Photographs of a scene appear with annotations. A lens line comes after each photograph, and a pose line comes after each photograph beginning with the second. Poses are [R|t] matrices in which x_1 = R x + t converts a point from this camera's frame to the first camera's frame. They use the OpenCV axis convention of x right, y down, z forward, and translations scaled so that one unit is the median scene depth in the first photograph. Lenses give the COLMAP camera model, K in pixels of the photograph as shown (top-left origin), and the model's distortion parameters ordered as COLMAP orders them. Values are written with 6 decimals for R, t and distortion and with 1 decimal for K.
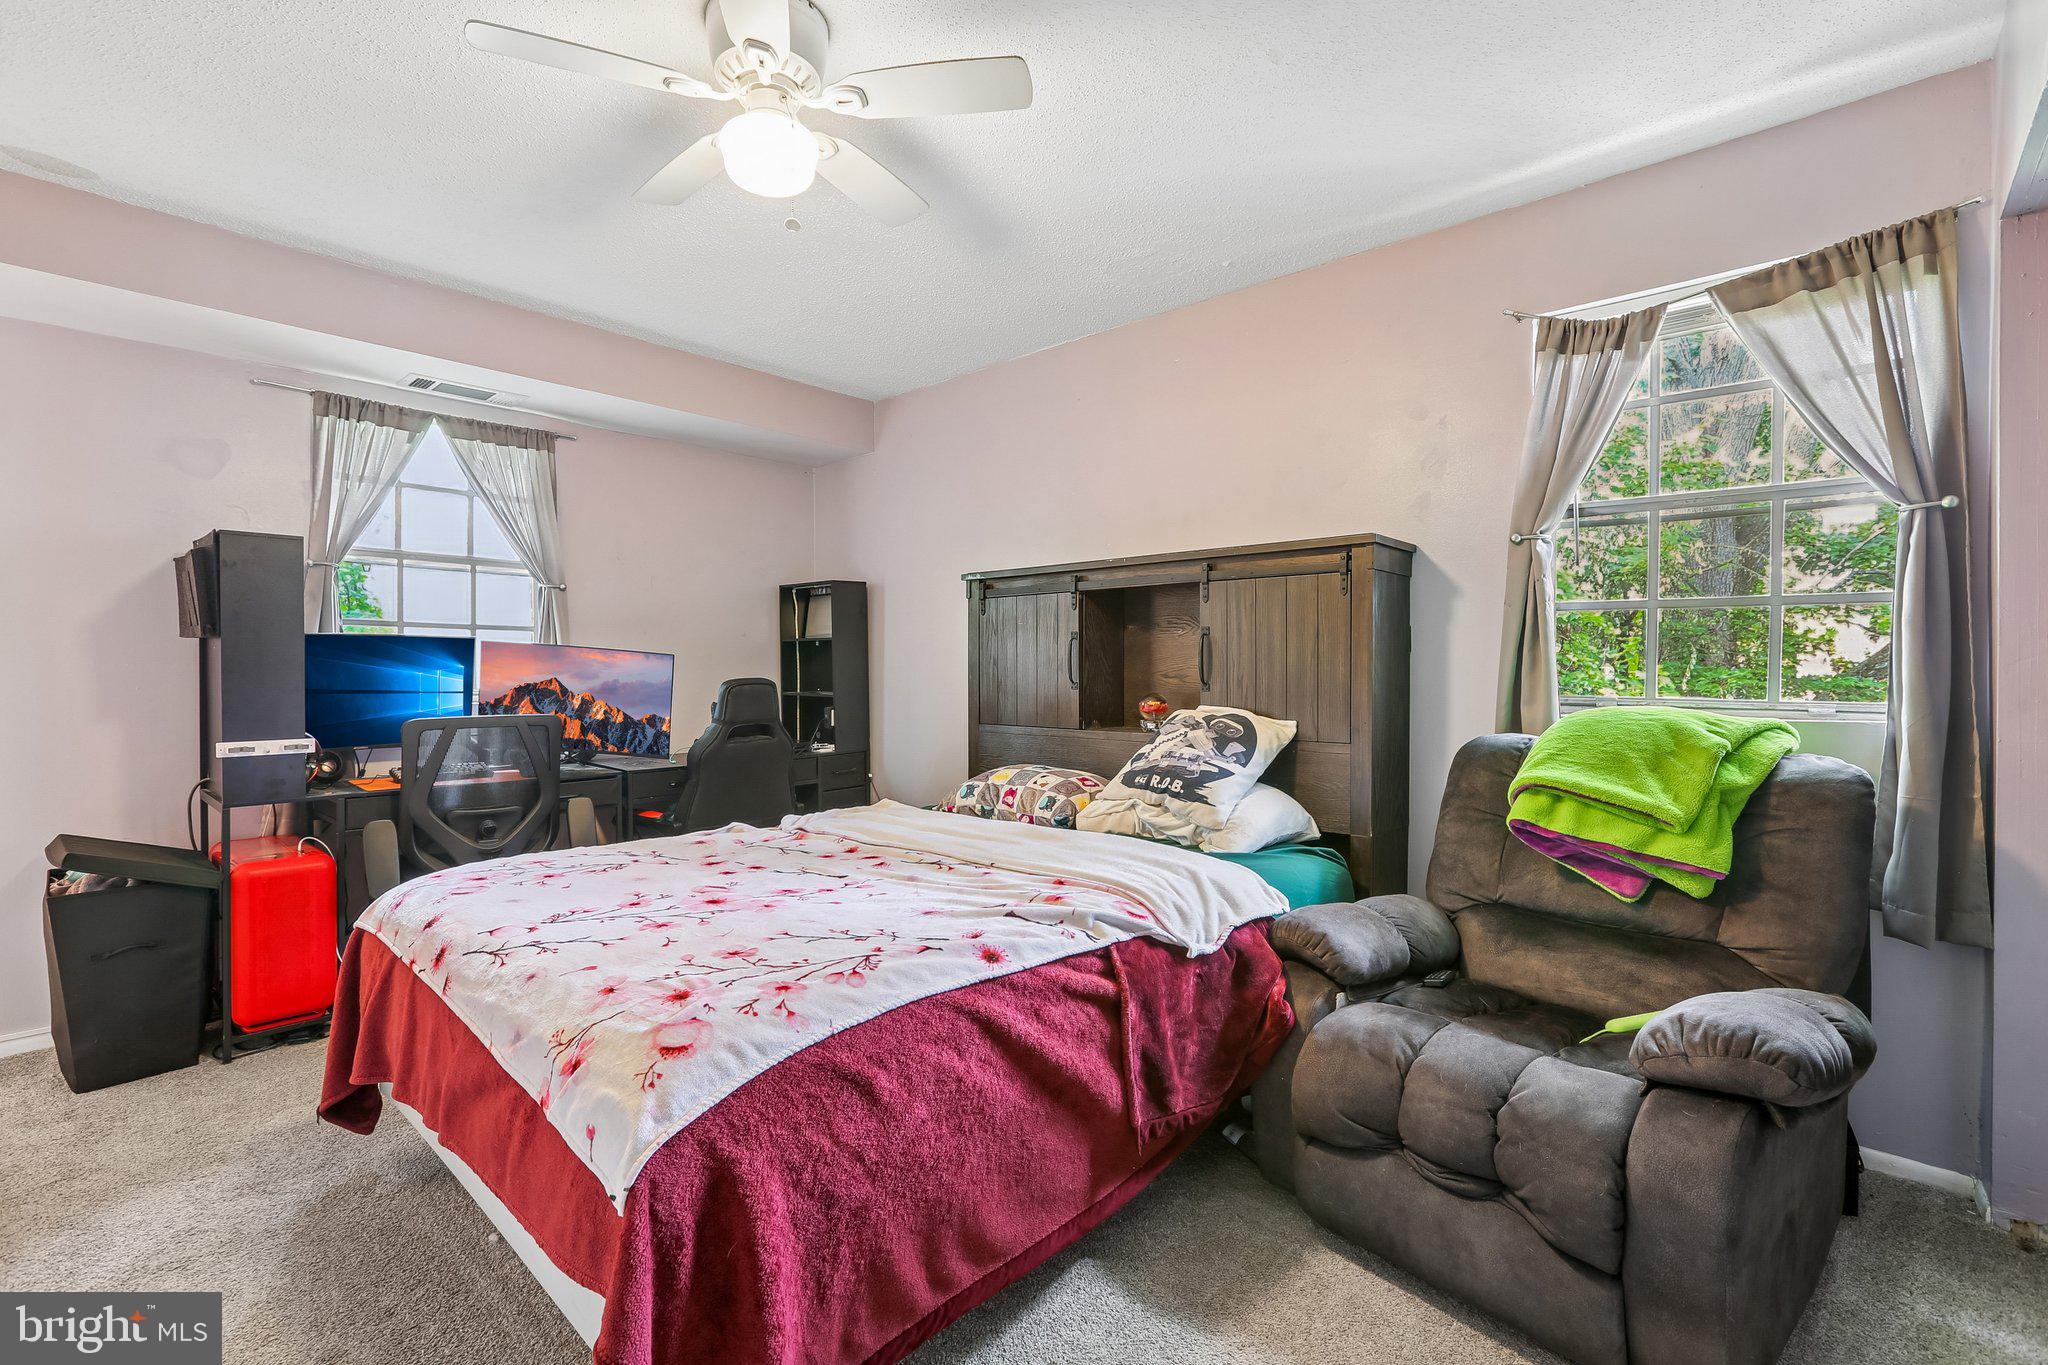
lens RADIAL K [[922.2, 0, 1039.7], [0, 922.2, 677.1], [0, 0, 1]] dist [0.004253, 0.000192]
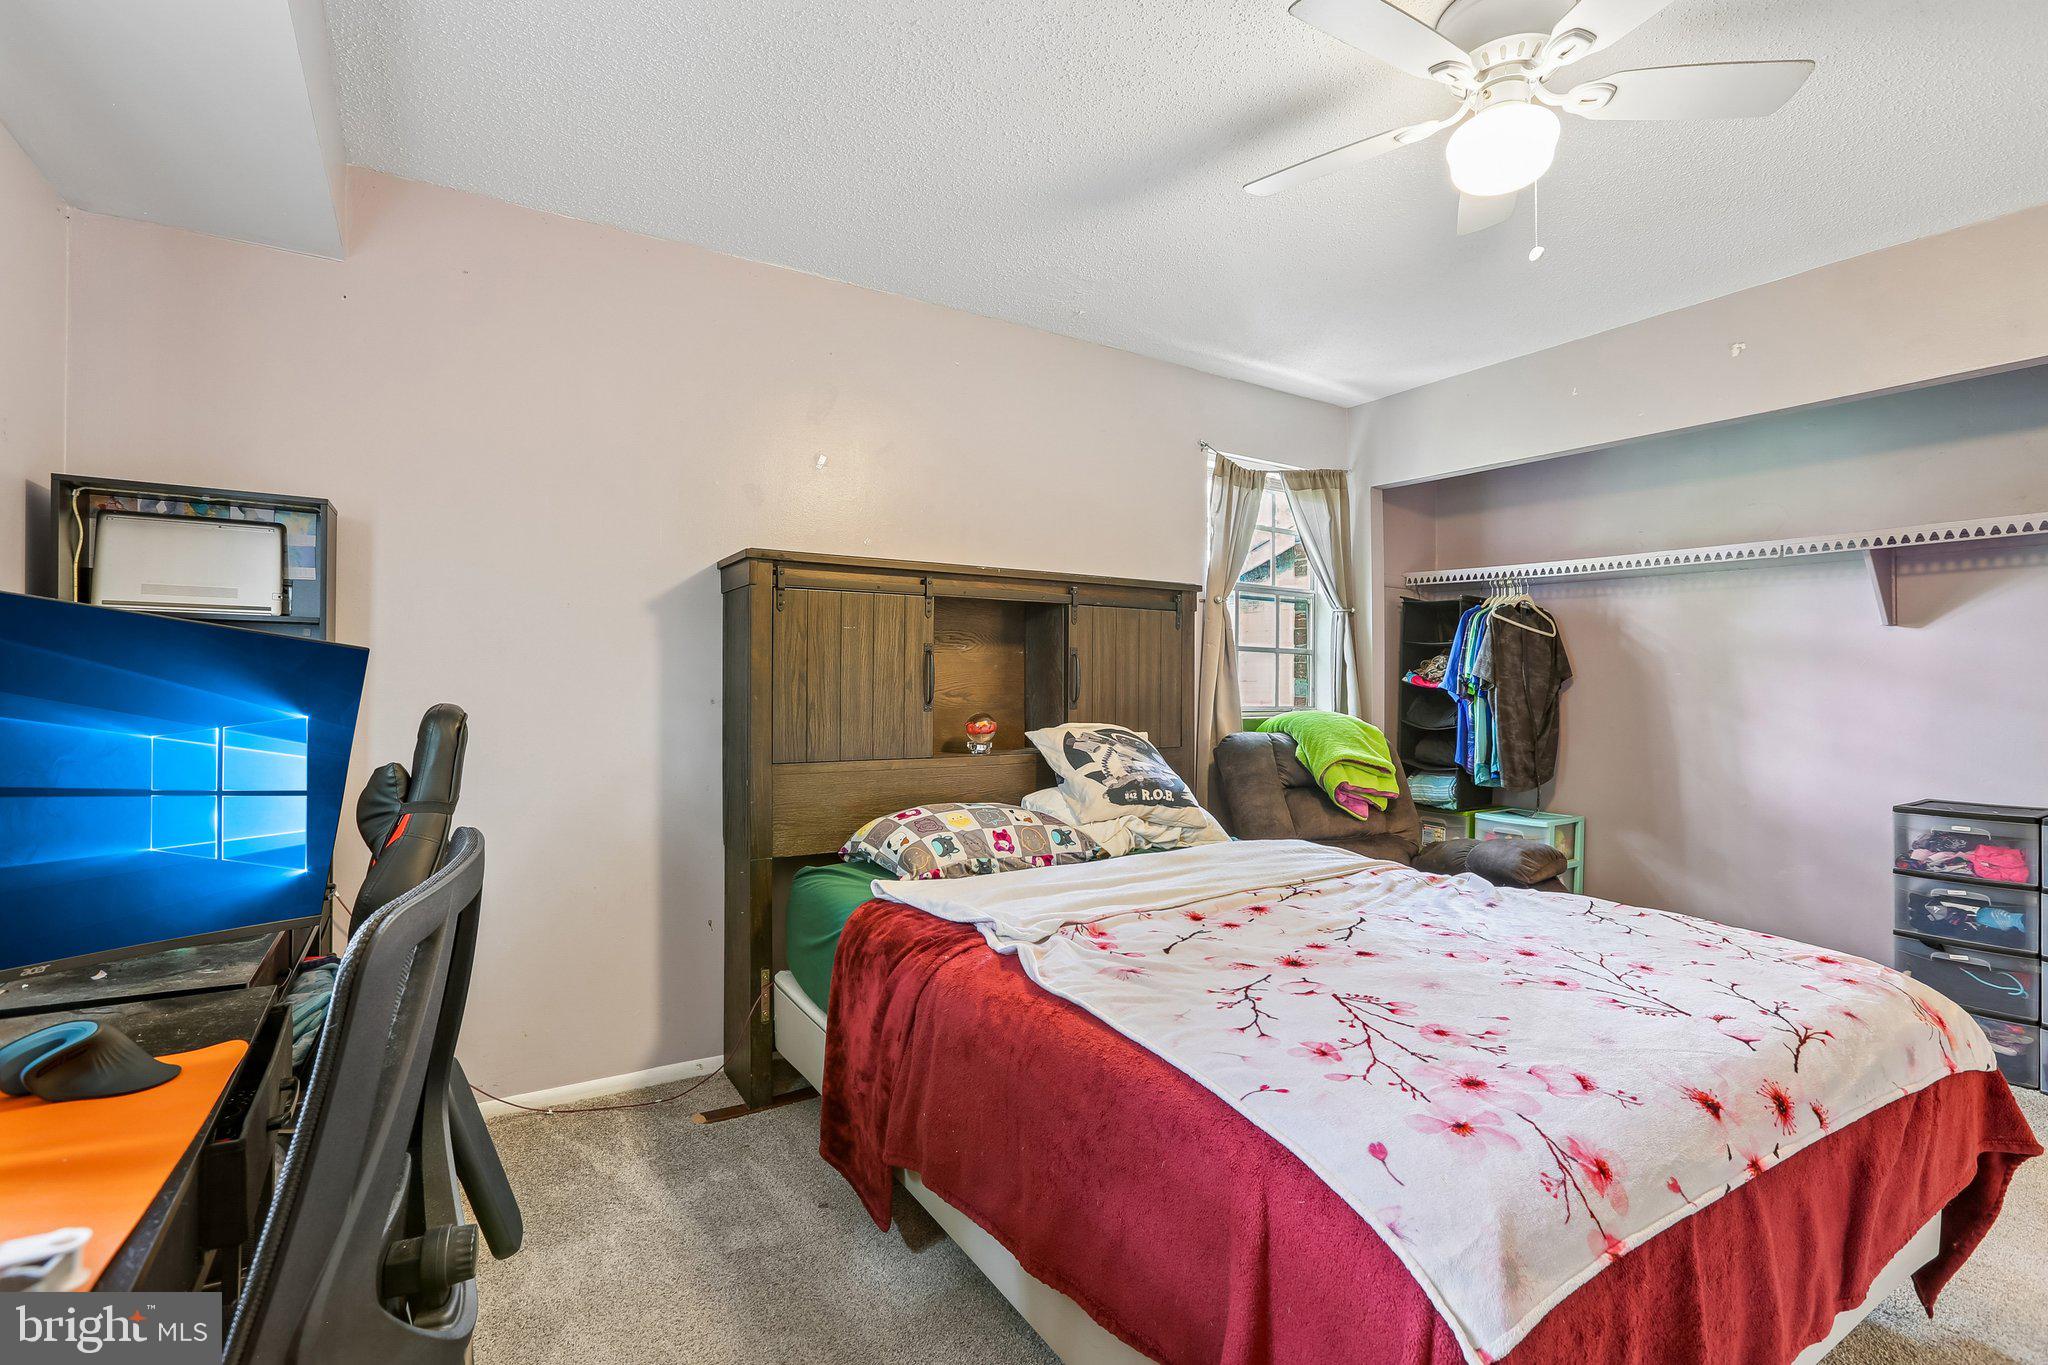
lens RADIAL K [[943.8, 0, 1036.0], [0, 943.8, 688.8], [0, 0, 1]] dist [-0.024996, 0.004282]
pose [[0.259467, -0.001297, 0.965751, -1.190497], [0.007692, 0.999970, -0.000723, -0.010526], [-0.965721, 0.007617, 0.259469, 1.053602]]
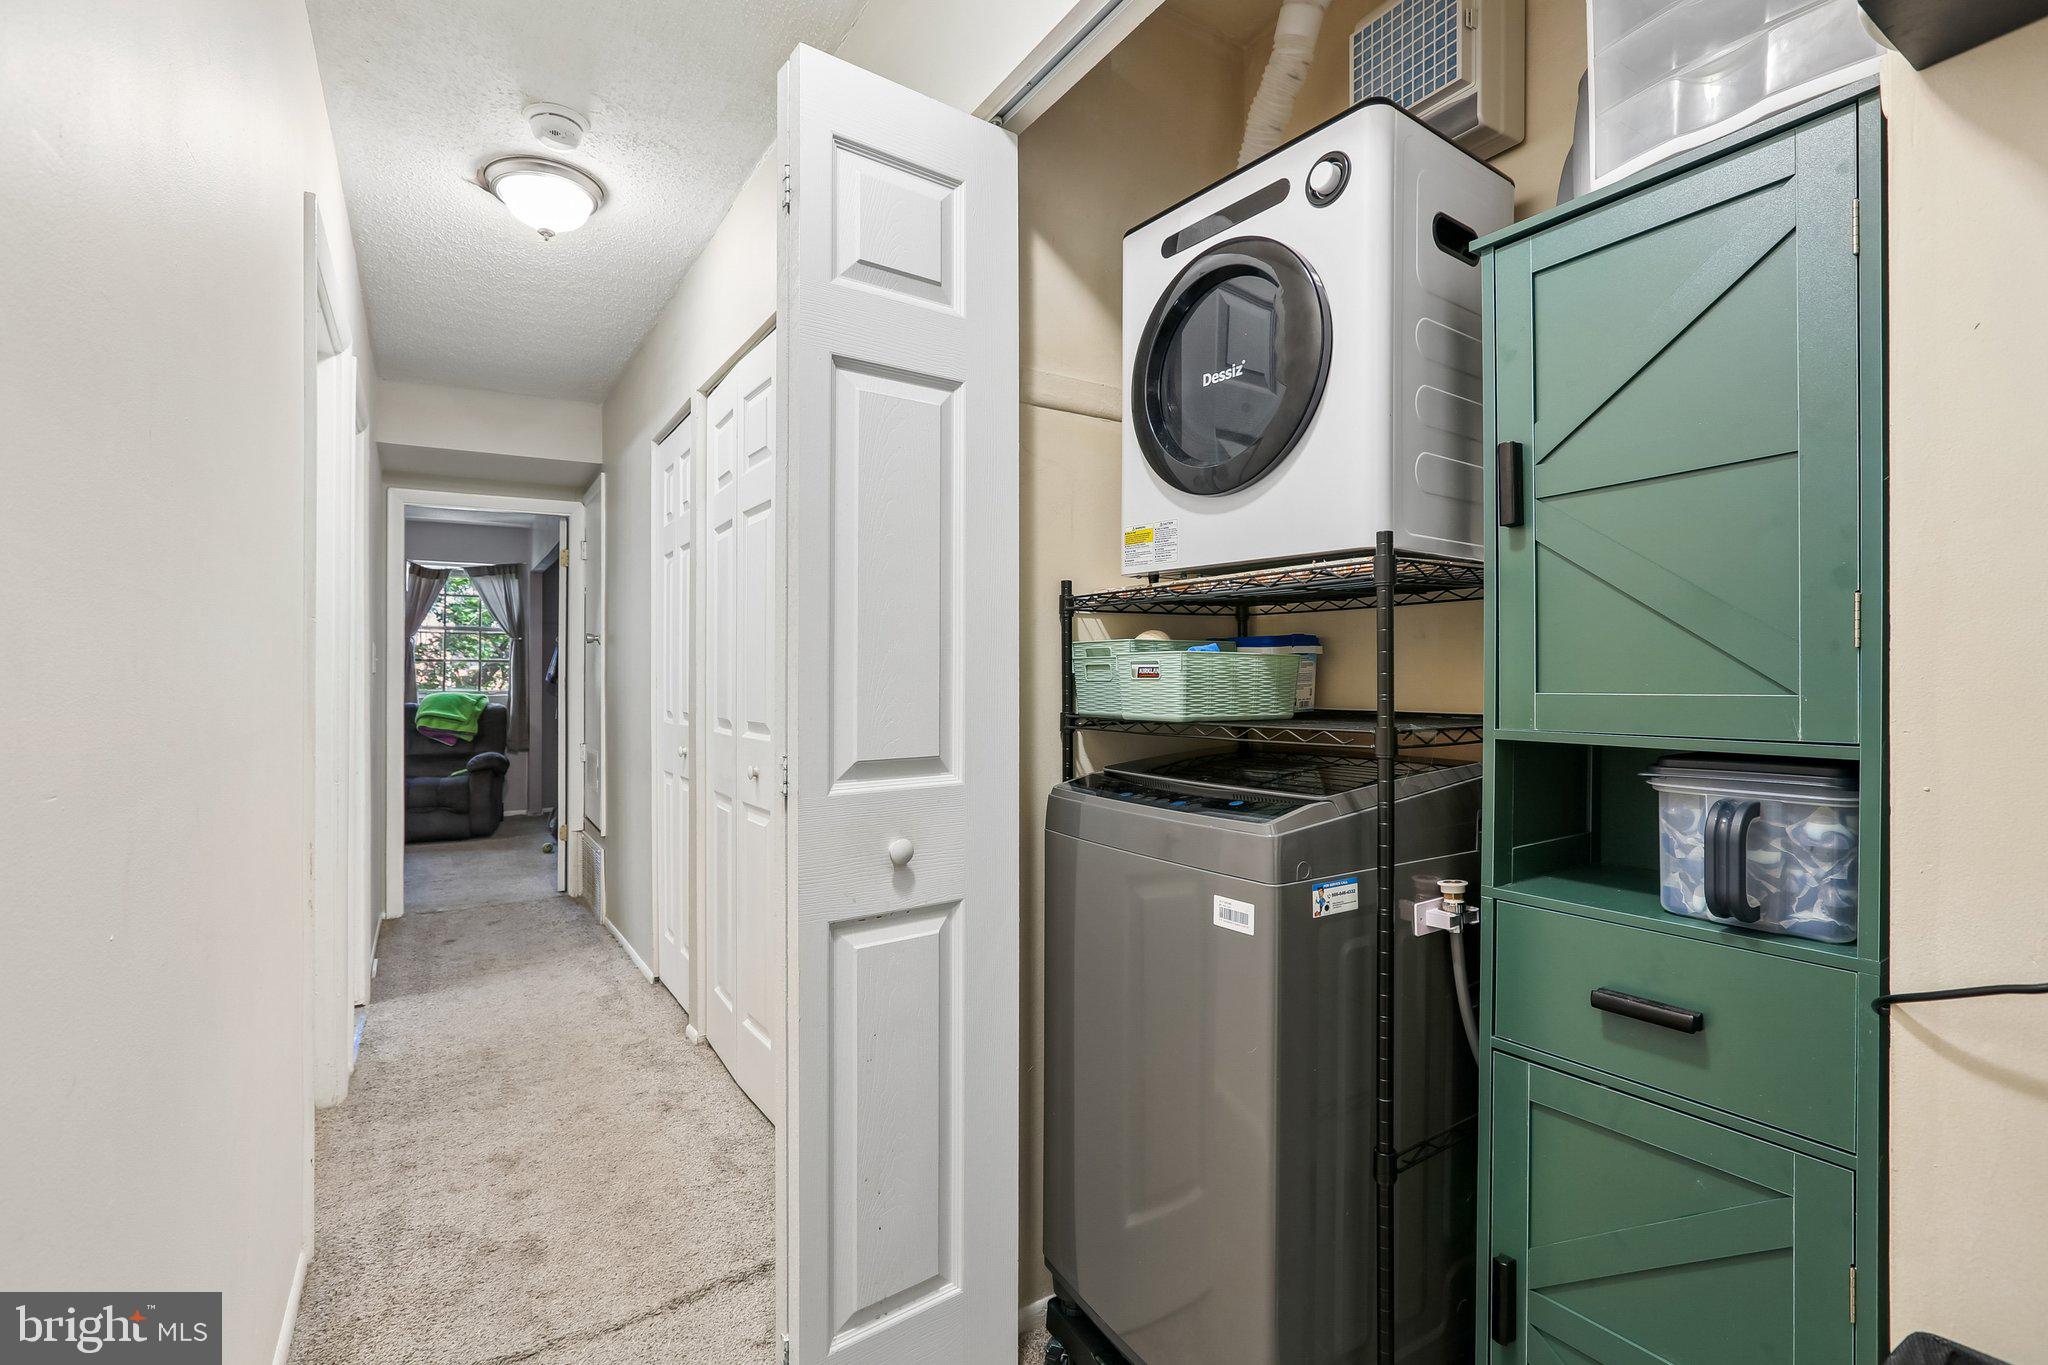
lens RADIAL K [[943.8, 0, 1037.4], [0, 943.8, 665.4], [0, 0, 1]] dist [-0.024996, 0.004282]
pose [[0.265278, 0.014180, 0.964068, -2.115827], [0.011808, 0.999769, -0.017955, 0.021120], [-0.964100, 0.016147, 0.265050, -2.021033]]
